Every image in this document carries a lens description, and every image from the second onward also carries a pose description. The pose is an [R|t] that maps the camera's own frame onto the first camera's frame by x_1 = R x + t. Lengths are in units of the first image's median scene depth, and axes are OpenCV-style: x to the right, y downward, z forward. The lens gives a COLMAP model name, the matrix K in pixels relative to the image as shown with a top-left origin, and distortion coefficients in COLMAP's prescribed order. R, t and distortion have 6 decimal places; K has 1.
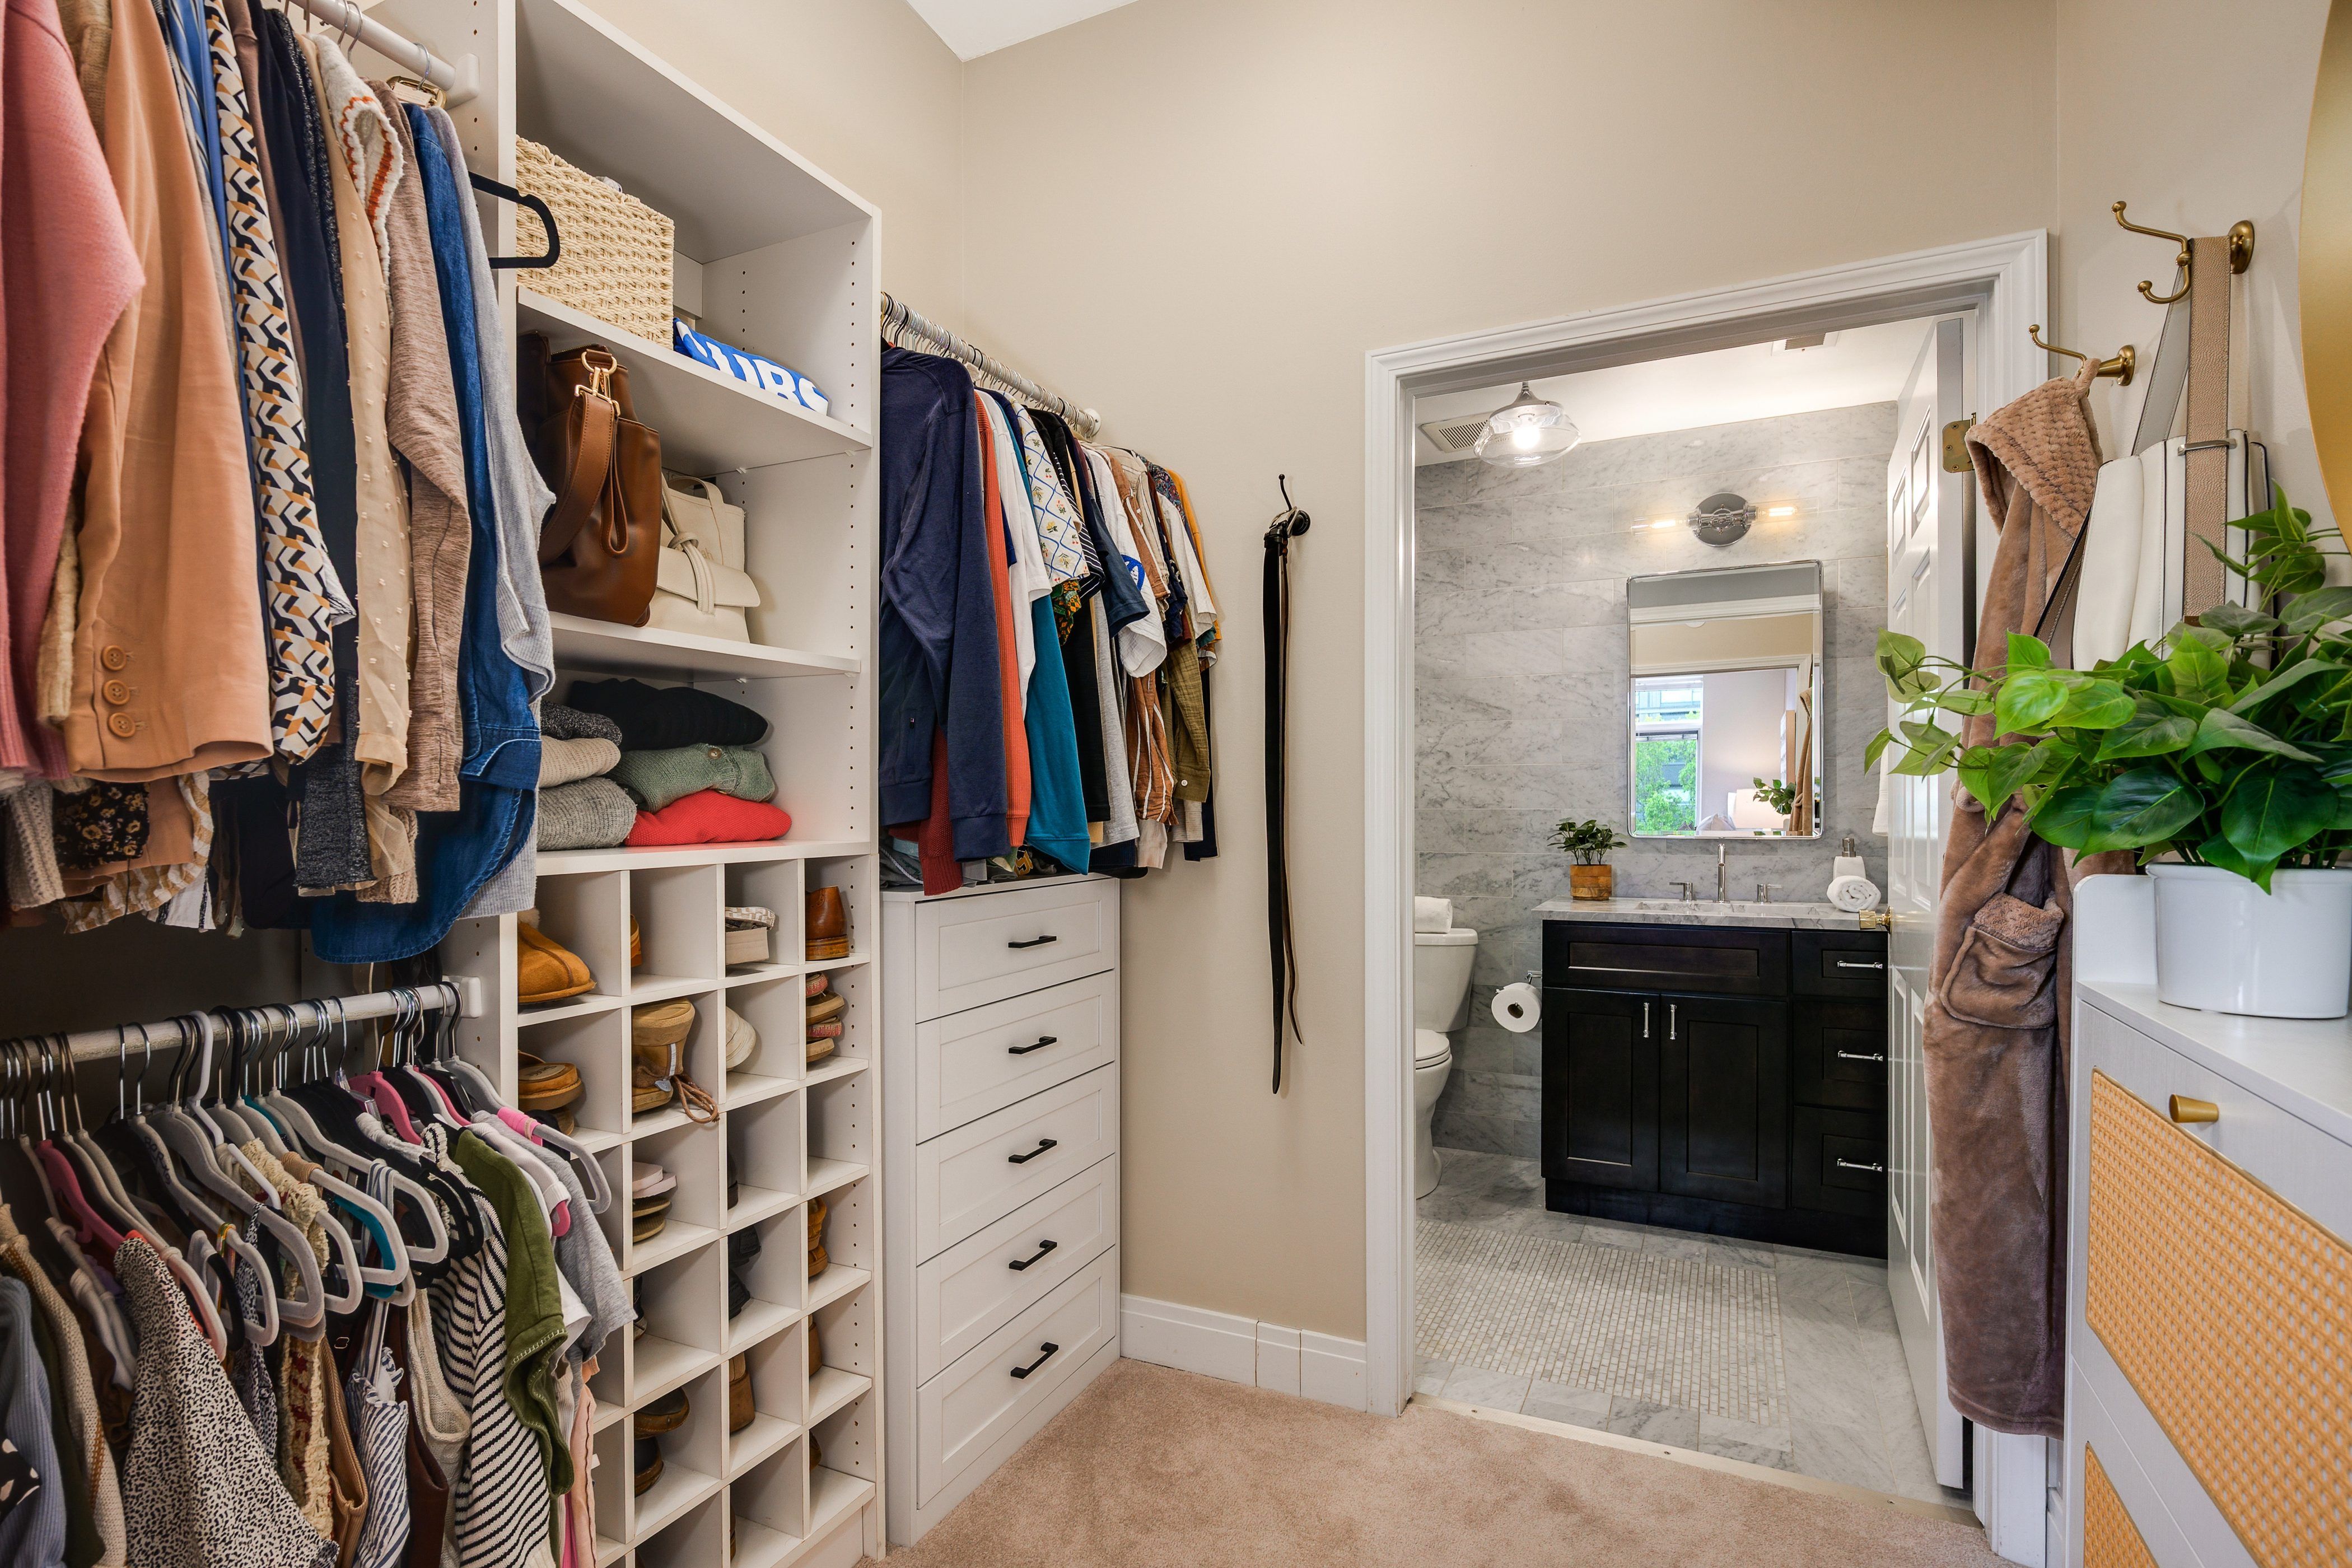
lens RADIAL K [[1041.6, 0, 1161.8], [0, 1041.6, 803.4], [0, 0, 1]] dist [-0.000707, -0.000464]
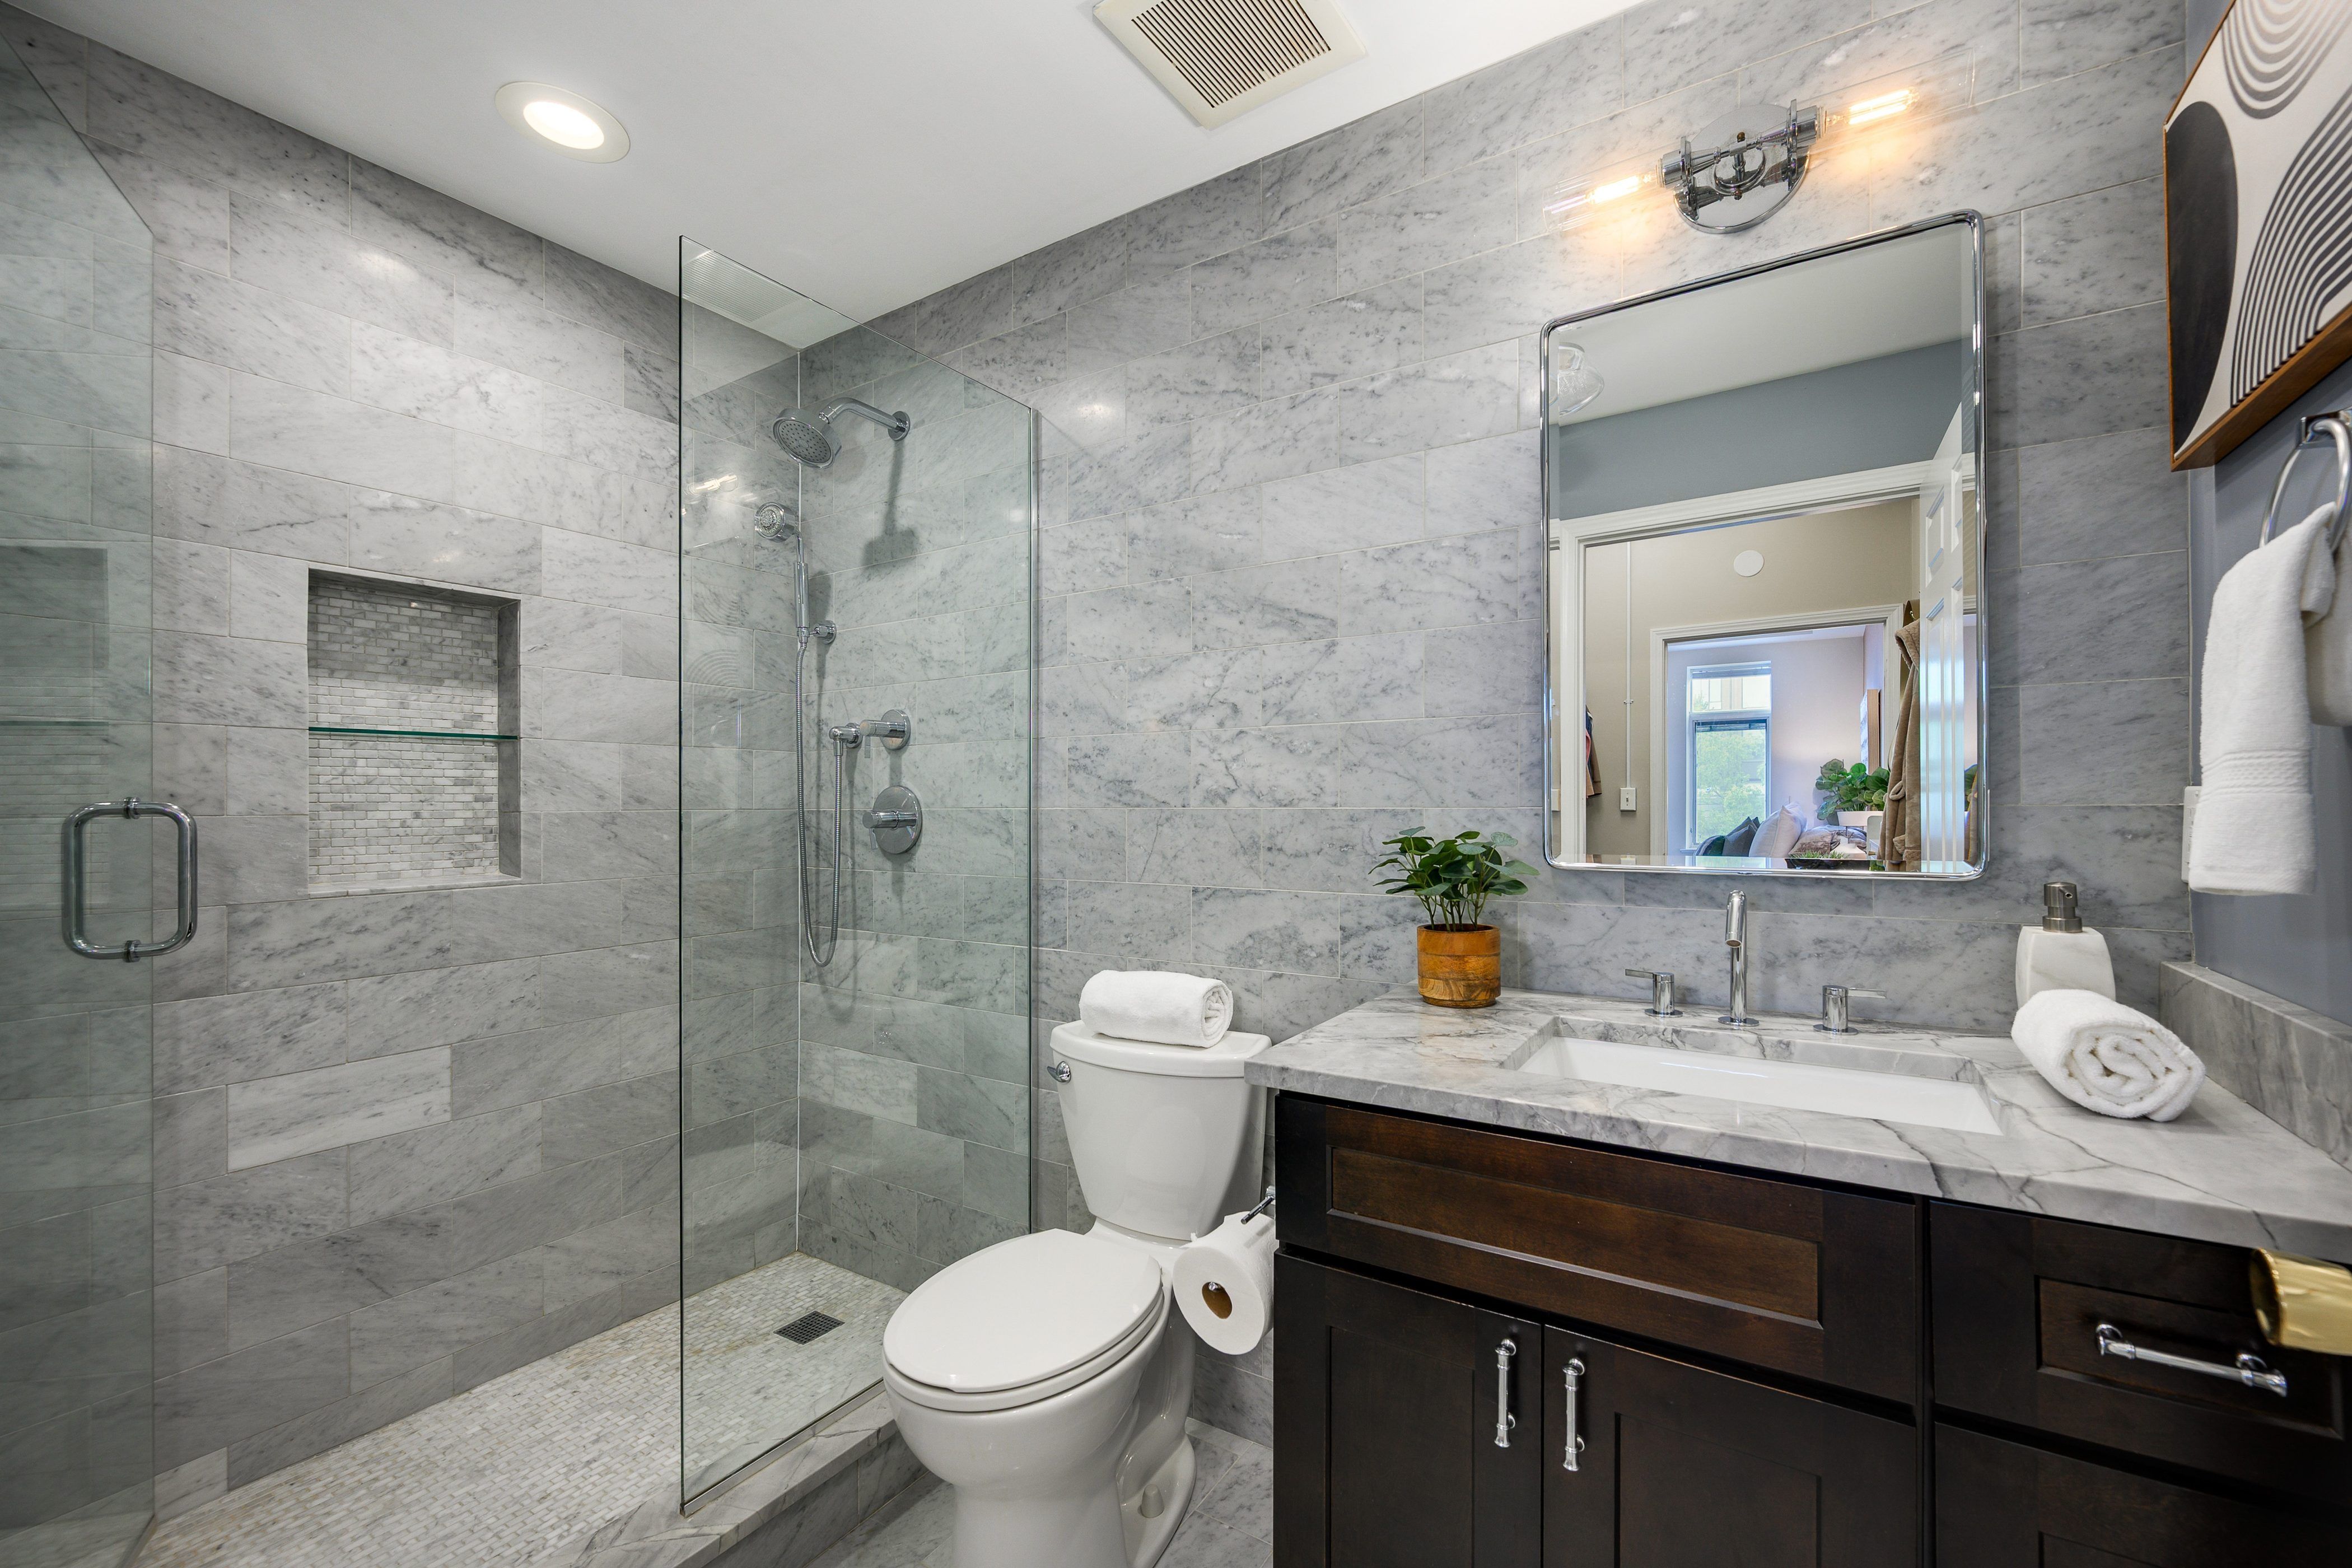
lens RADIAL K [[987.2, 0, 1191.2], [0, 987.2, 797.0], [0, 0, 1]] dist [0.000153, 0.000378]
pose [[0.998280, -0.003890, -0.058492, 0.298217], [0.003818, 0.999992, -0.001332, 0.000046], [0.058497, 0.001107, 0.998287, 0.513366]]
